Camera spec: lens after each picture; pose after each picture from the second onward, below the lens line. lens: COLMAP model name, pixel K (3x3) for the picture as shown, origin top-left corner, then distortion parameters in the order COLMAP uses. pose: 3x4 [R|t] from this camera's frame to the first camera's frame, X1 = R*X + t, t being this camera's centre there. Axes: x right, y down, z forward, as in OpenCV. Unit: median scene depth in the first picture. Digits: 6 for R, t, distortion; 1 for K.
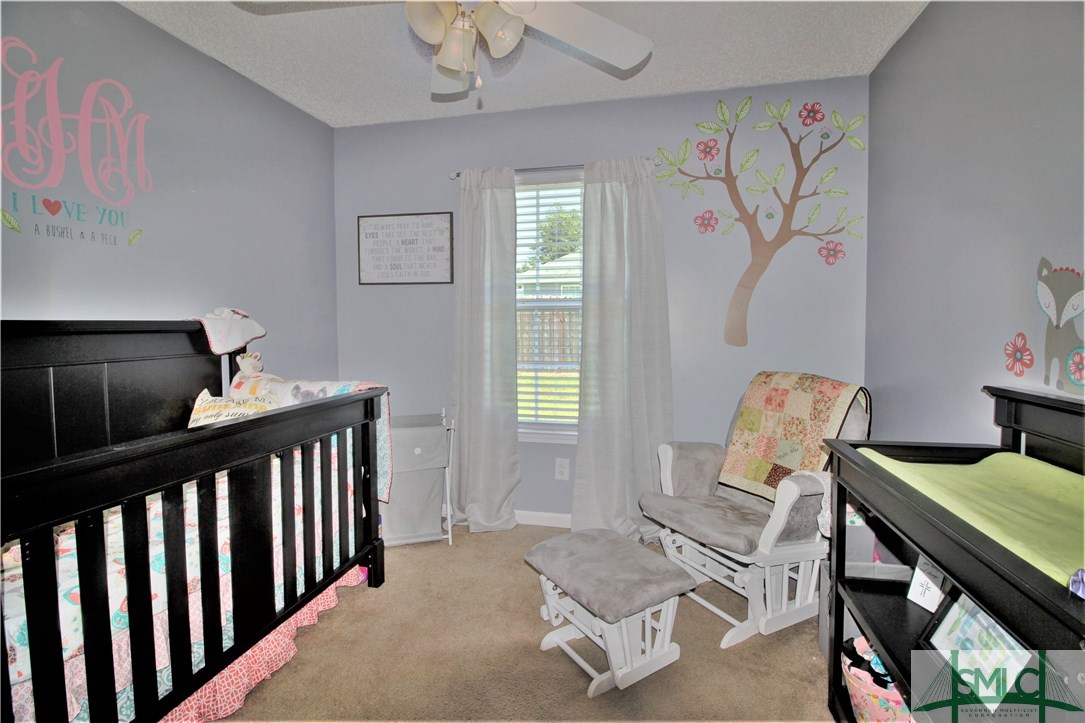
lens RADIAL K [[500.6, 0, 548.5], [0, 500.6, 347.5], [0, 0, 1]] dist [0.002001, -0.015648]
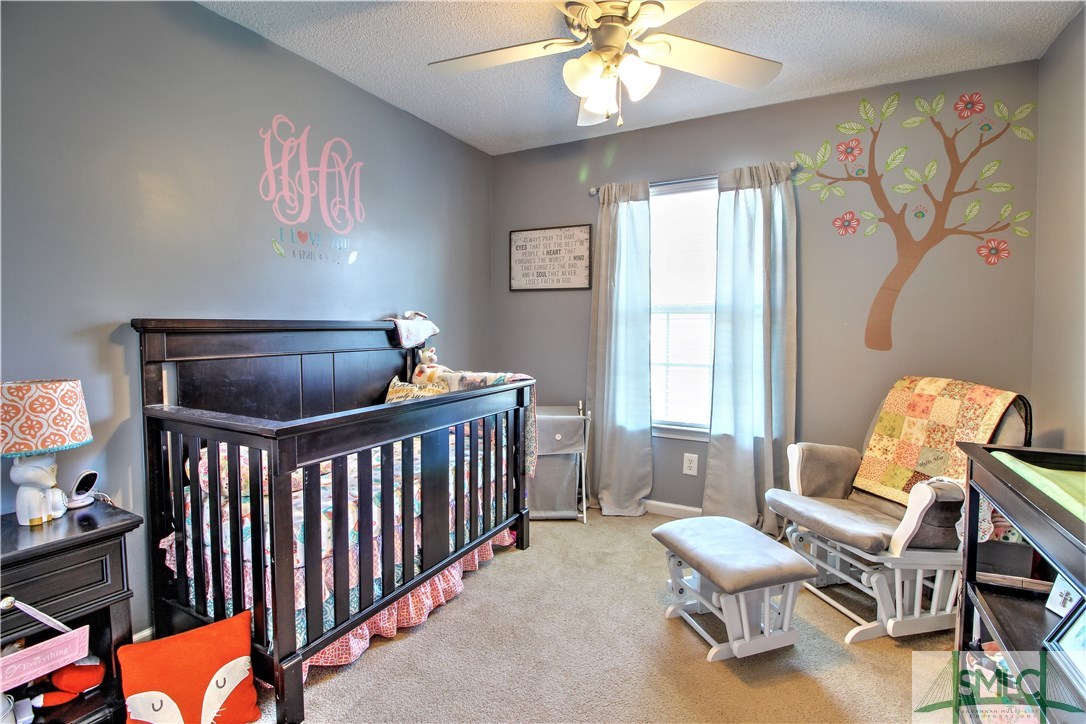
lens RADIAL K [[501.1, 0, 549.0], [0, 501.1, 348.0], [0, 0, 1]] dist [0.002001, -0.015648]
pose [[0.966242, 0.018004, -0.257007, 0.007753], [-0.018786, 0.999823, -0.000587, 0.006497], [0.256951, 0.005396, 0.966409, -0.114261]]
